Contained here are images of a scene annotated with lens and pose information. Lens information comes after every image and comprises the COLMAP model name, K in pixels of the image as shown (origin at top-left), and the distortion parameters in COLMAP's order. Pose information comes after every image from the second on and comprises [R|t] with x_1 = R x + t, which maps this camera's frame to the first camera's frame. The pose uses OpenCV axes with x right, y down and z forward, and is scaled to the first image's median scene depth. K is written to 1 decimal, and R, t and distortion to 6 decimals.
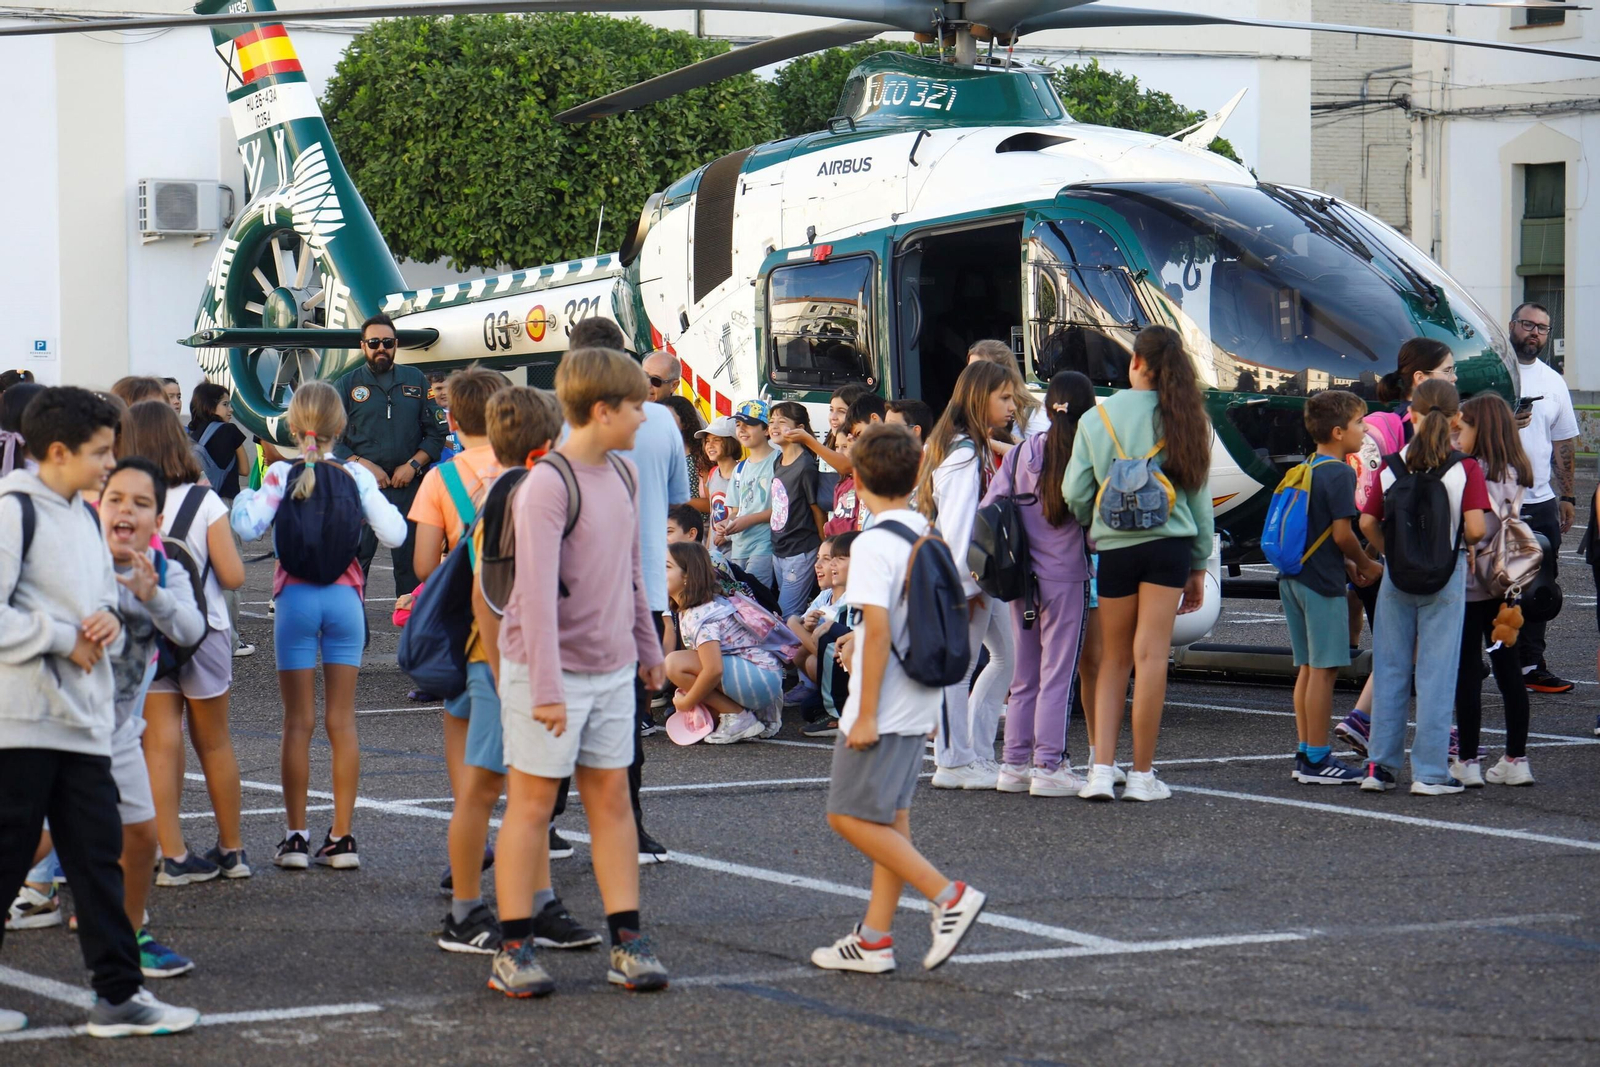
lens RADIAL K [[4952.4, 0, 800.0], [0, 4952.4, 533.5], [0, 0, 1]] dist [0.391554, 0.625523]
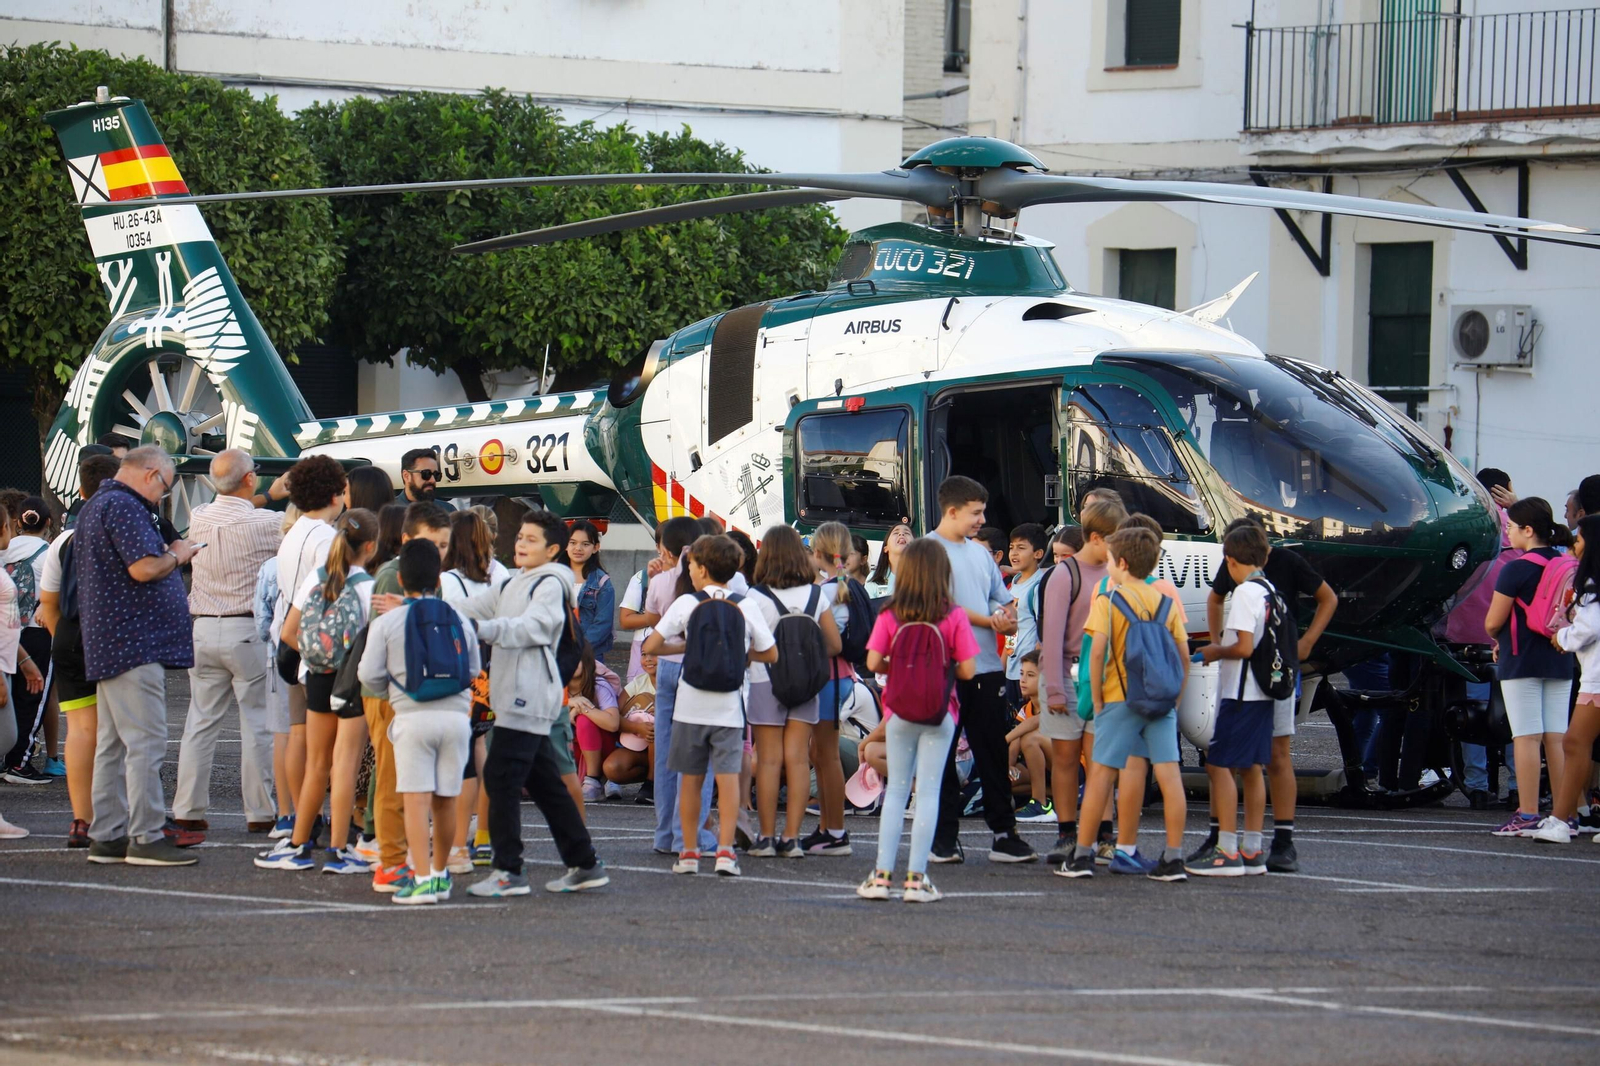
lens RADIAL K [[9215.3, 0, 800.0], [0, 9215.3, 533.0], [0, 0, 1]] dist [2.988852, 4.070871]
pose [[0.987650, 0.020476, 0.155331, -0.274232], [-0.015947, 0.999412, -0.030347, 0.029546], [-0.155861, 0.027496, 0.987396, -0.869644]]
